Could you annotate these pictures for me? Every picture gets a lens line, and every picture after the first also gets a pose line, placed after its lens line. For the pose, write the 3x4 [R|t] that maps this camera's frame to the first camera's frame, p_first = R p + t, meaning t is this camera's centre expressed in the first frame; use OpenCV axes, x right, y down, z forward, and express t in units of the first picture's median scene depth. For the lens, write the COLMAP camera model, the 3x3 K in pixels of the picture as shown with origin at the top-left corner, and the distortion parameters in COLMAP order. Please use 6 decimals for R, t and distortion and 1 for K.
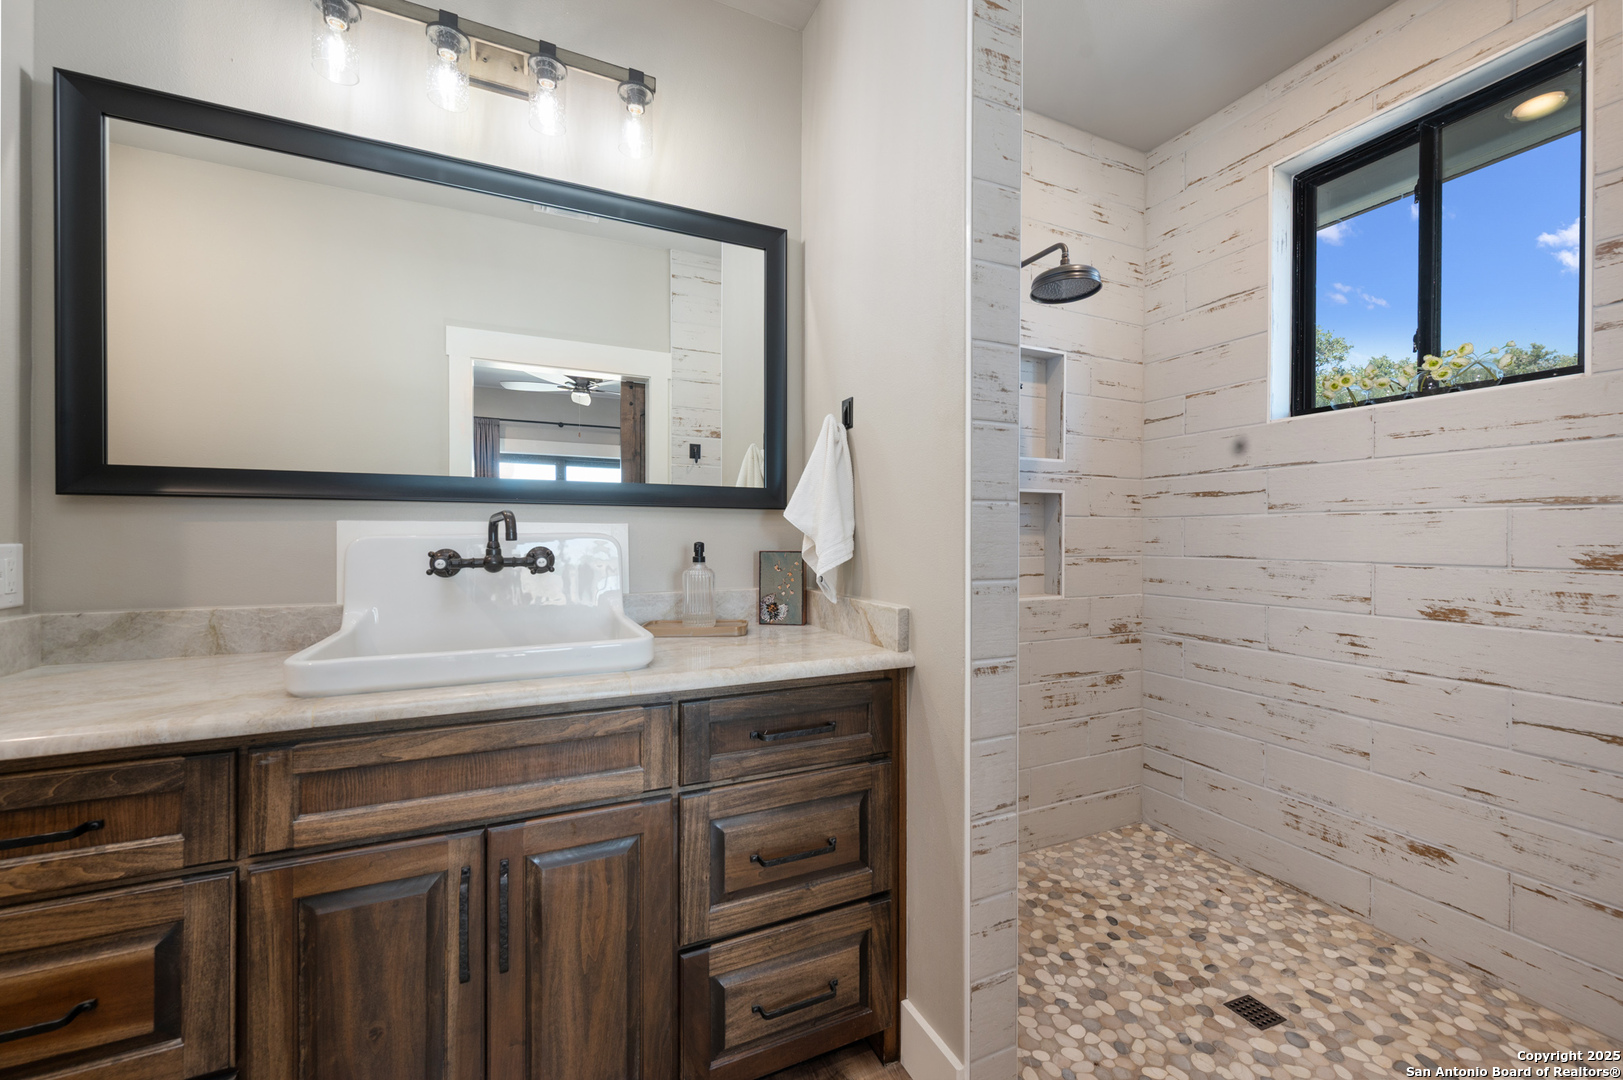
lens RADIAL K [[643.8, 0, 813.3], [0, 643.8, 540.7], [0, 0, 1]] dist [-0.000308, 0.000831]
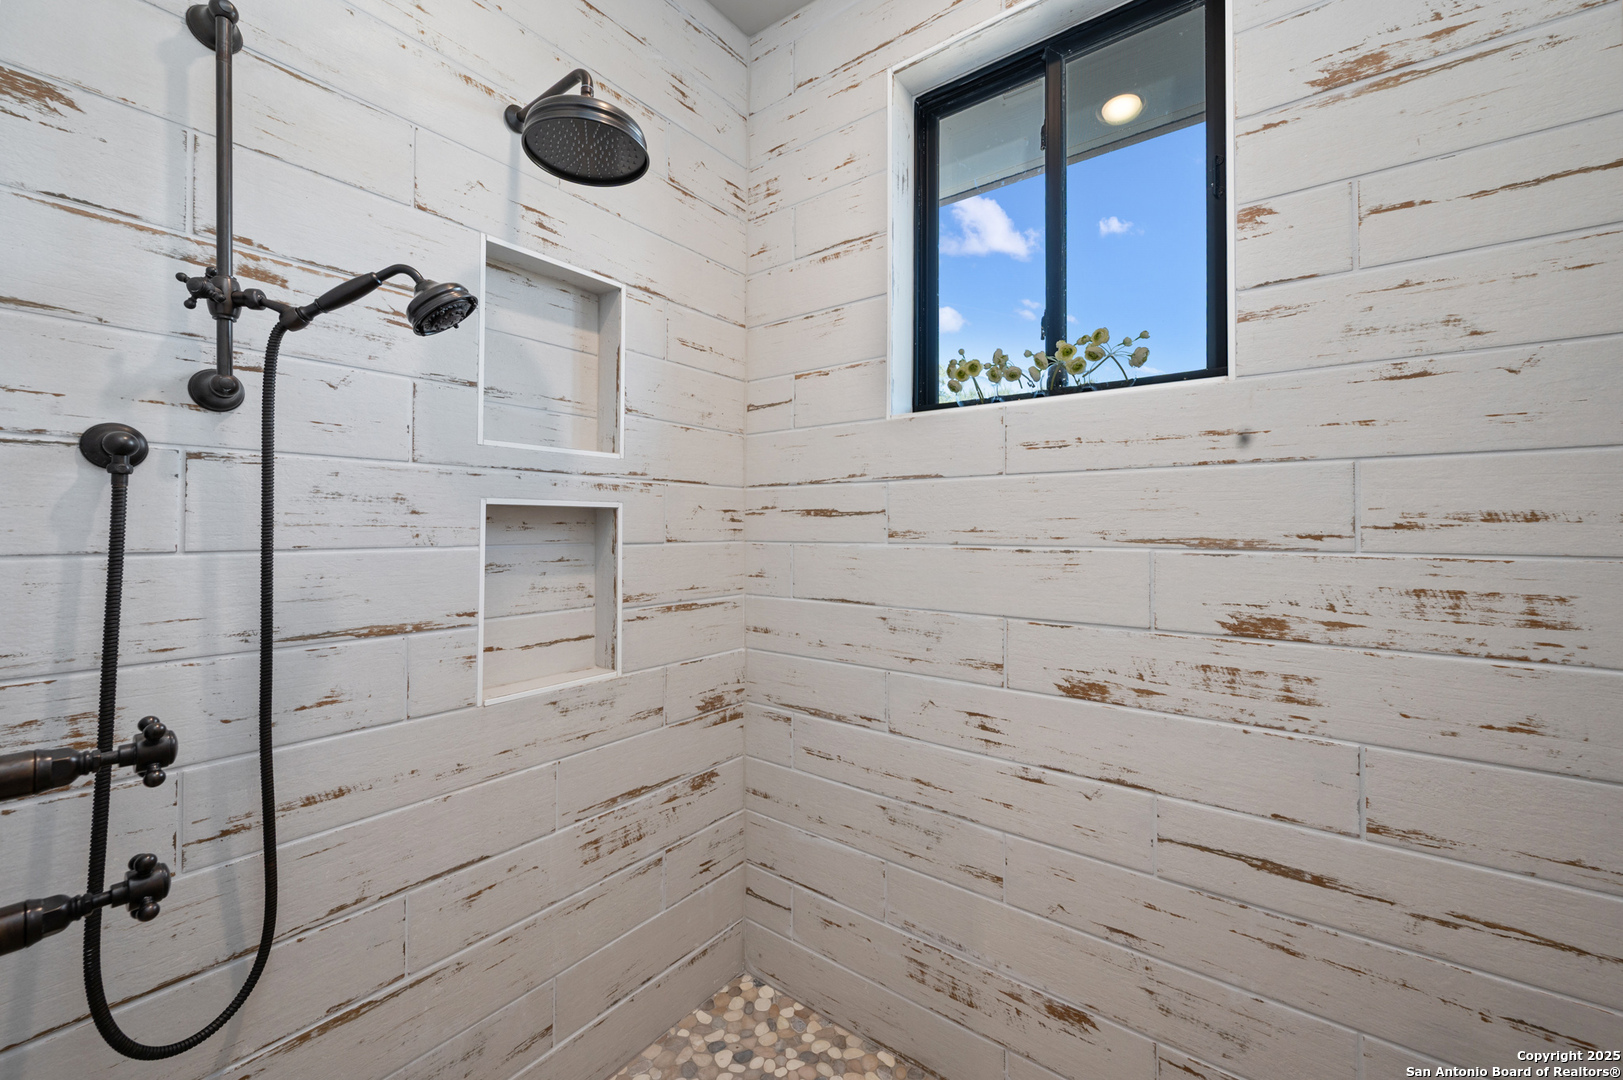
lens RADIAL K [[643.8, 0, 811.8], [0, 643.8, 529.1], [0, 0, 1]] dist [-0.000308, 0.000831]
pose [[0.884875, -0.001125, 0.465827, 0.293521], [0.002948, 0.999991, -0.003184, -0.056671], [-0.465819, 0.004191, 0.884870, 0.400153]]
